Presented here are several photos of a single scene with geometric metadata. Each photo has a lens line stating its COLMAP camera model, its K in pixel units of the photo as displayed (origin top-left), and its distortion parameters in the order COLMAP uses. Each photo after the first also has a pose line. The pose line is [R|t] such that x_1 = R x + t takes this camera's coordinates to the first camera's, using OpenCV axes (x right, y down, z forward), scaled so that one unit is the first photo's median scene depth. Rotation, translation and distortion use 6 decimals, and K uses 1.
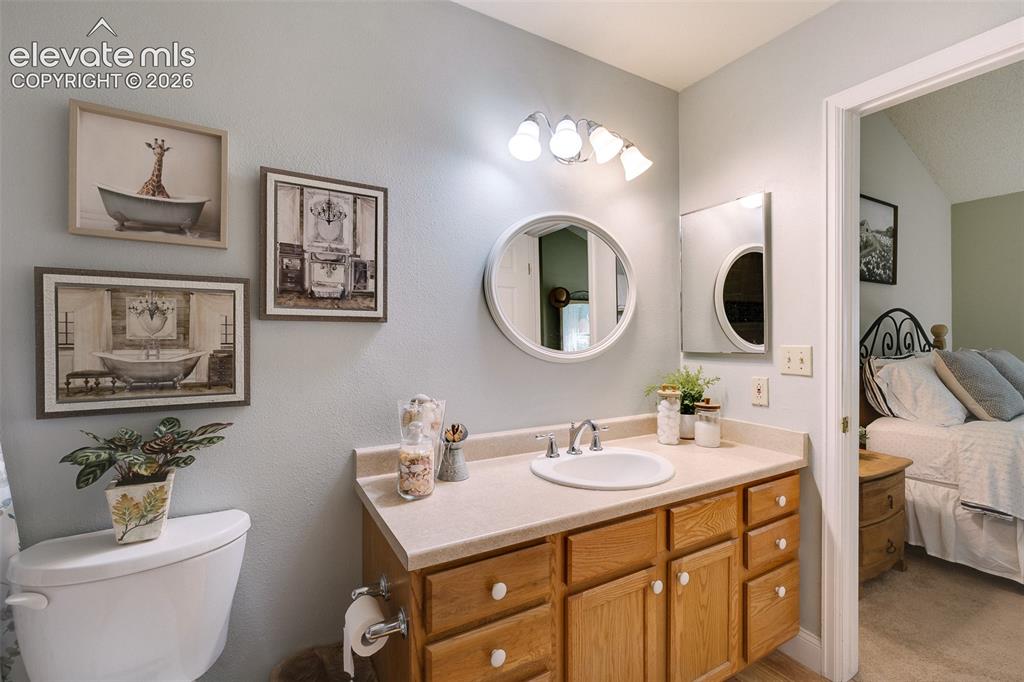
lens RADIAL K [[434.3, 0, 515.0], [0, 434.3, 339.2], [0, 0, 1]] dist [-0.001790, -0.000200]
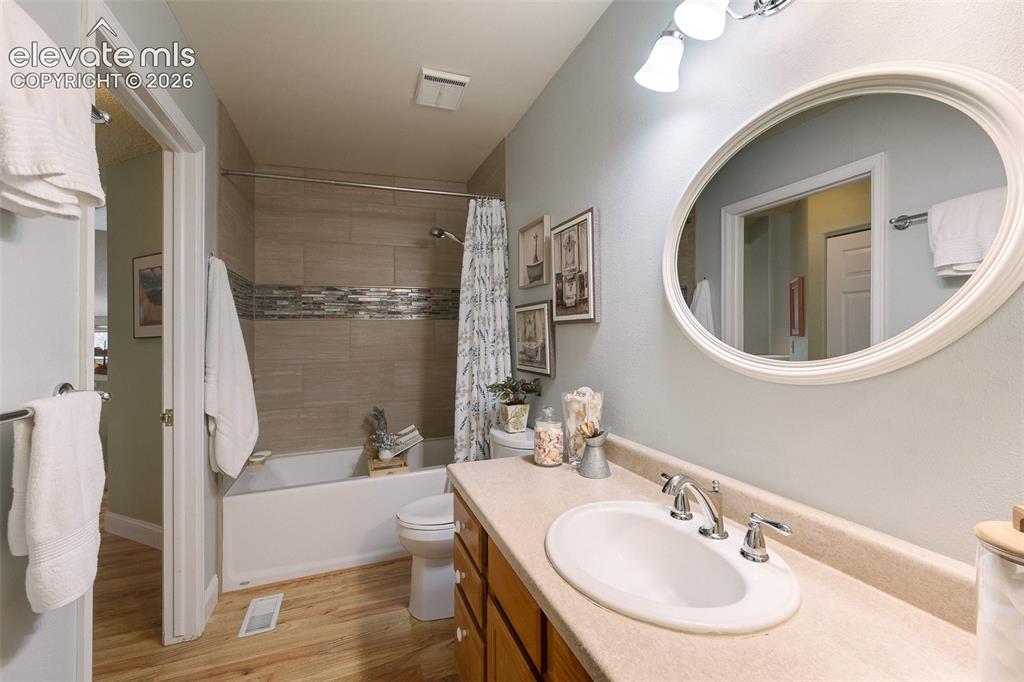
lens RADIAL K [[440.5, 0, 509.1], [0, 440.5, 331.2], [0, 0, 1]] dist [-0.002077, 0.000051]
pose [[-0.177233, -0.009703, -0.984121, 0.953178], [0.002976, 0.999942, -0.010395, -0.004577], [0.984164, -0.004771, -0.177194, 1.046168]]
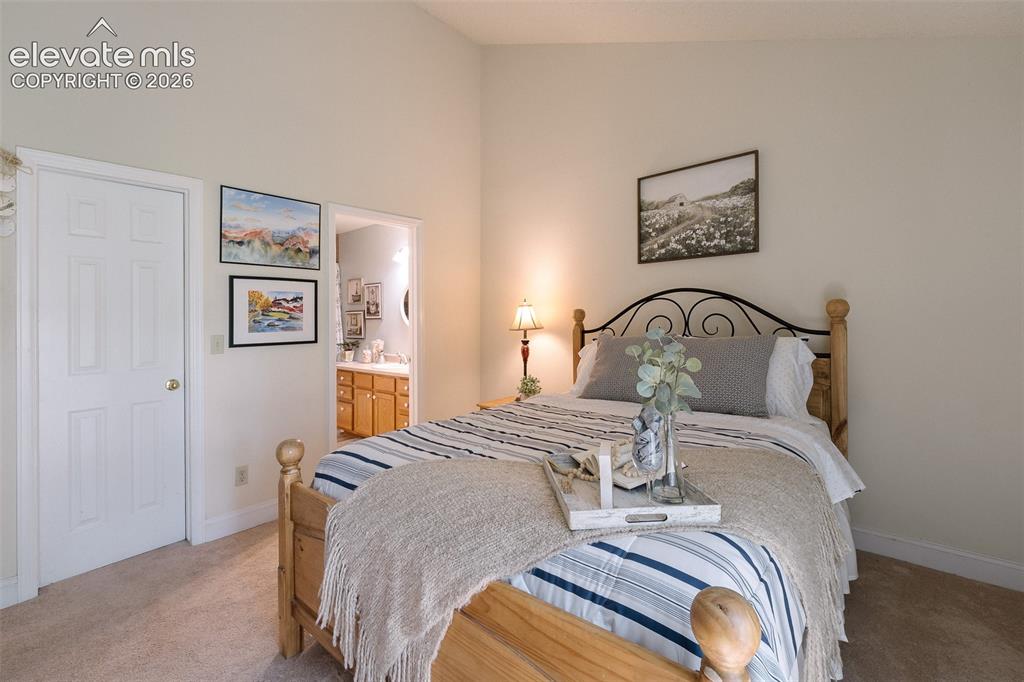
lens RADIAL K [[440.5, 0, 509.1], [0, 440.5, 331.2], [0, 0, 1]] dist [-0.002077, 0.000051]
pose [[0.311705, 0.006233, -0.950159, 3.731872], [-0.001263, 0.999980, 0.006146, 0.039949], [0.950178, -0.000716, 0.311707, 0.923362]]
